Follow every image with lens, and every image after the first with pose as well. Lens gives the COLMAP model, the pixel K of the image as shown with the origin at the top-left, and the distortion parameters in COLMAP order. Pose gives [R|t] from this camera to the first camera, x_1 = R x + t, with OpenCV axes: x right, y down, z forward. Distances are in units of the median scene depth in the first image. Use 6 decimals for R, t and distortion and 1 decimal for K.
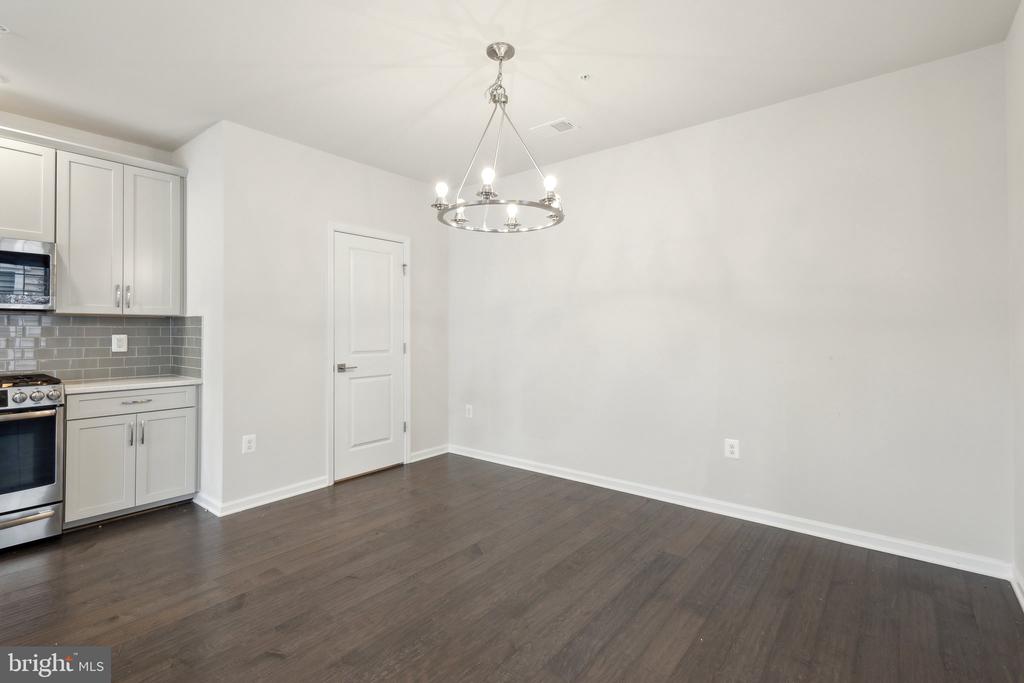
lens RADIAL K [[475.0, 0, 511.4], [0, 475.0, 324.3], [0, 0, 1]] dist [0.008405, -0.001920]
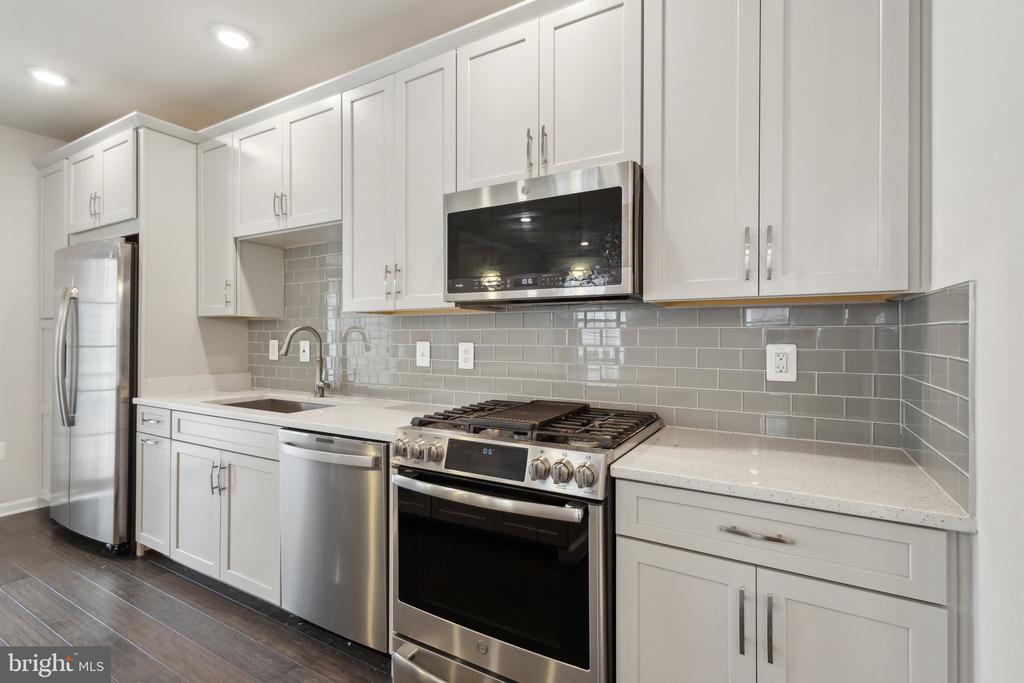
lens RADIAL K [[475.0, 0, 516.7], [0, 475.0, 336.6], [0, 0, 1]] dist [0.008405, -0.001920]
pose [[0.143599, 0.003734, -0.989629, -0.426932], [0.014191, 0.999882, 0.005832, 0.008700], [0.989534, -0.014882, 0.143529, 0.721973]]
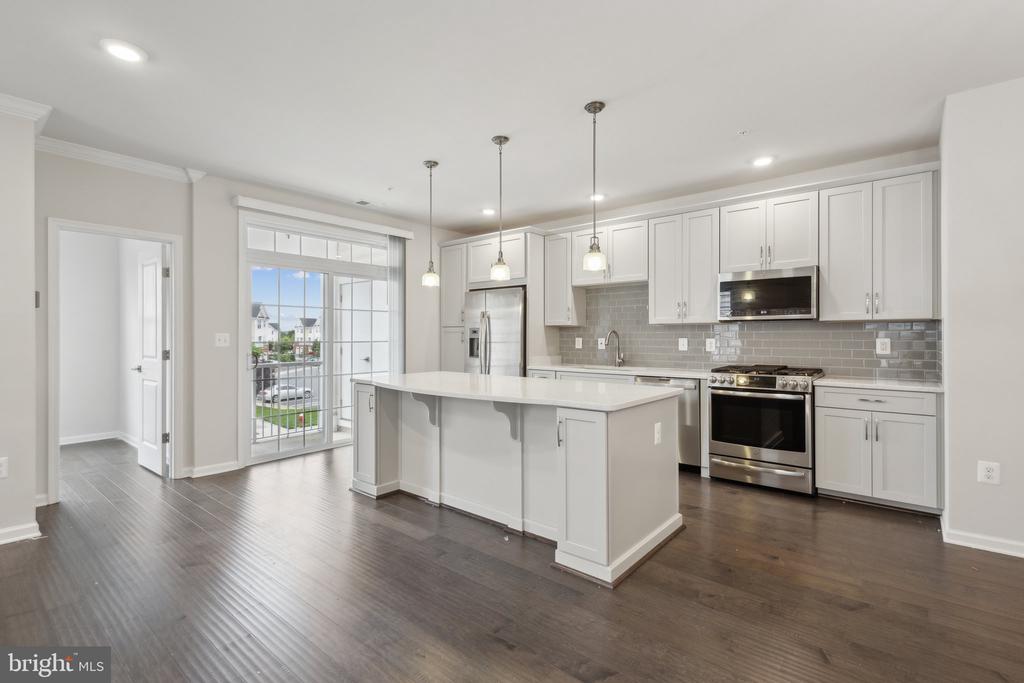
lens RADIAL K [[475.0, 0, 514.2], [0, 475.0, 335.4], [0, 0, 1]] dist [0.008405, -0.001920]
pose [[-0.029877, 0.000845, -0.999553, 0.296355], [0.016871, 0.999858, 0.000341, 0.000975], [0.999411, -0.016853, -0.029887, 0.212173]]
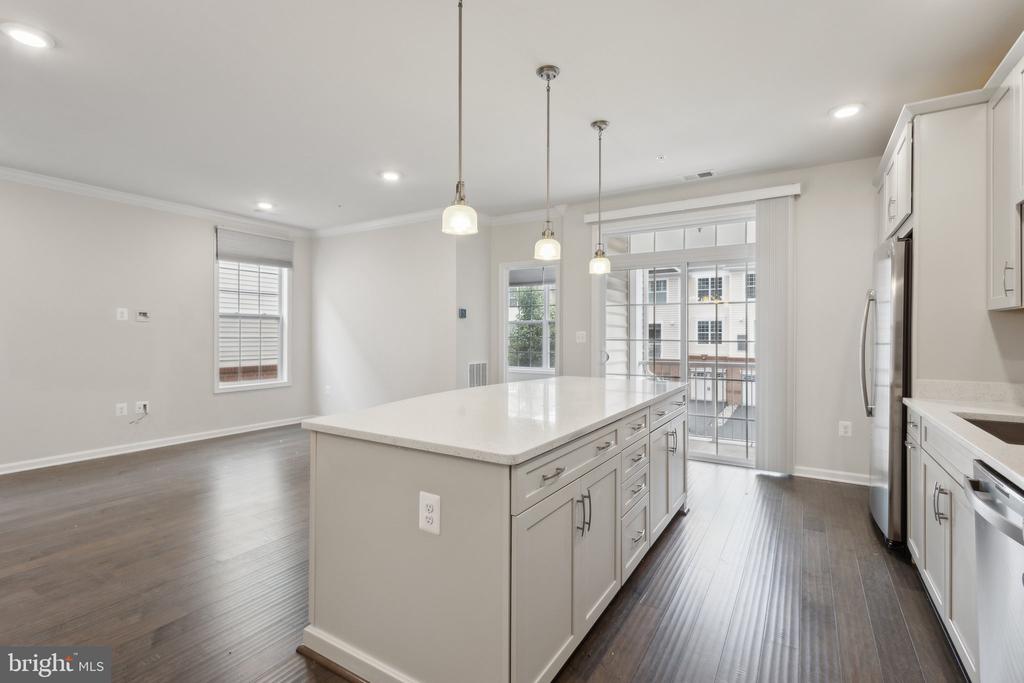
lens RADIAL K [[475.0, 0, 512.8], [0, 475.0, 331.3], [0, 0, 1]] dist [0.008405, -0.001920]
pose [[-0.993890, -0.000891, -0.110370, -0.583274], [0.001383, 0.999788, -0.020521, 0.013705], [0.110365, -0.020548, -0.993679, 0.907942]]
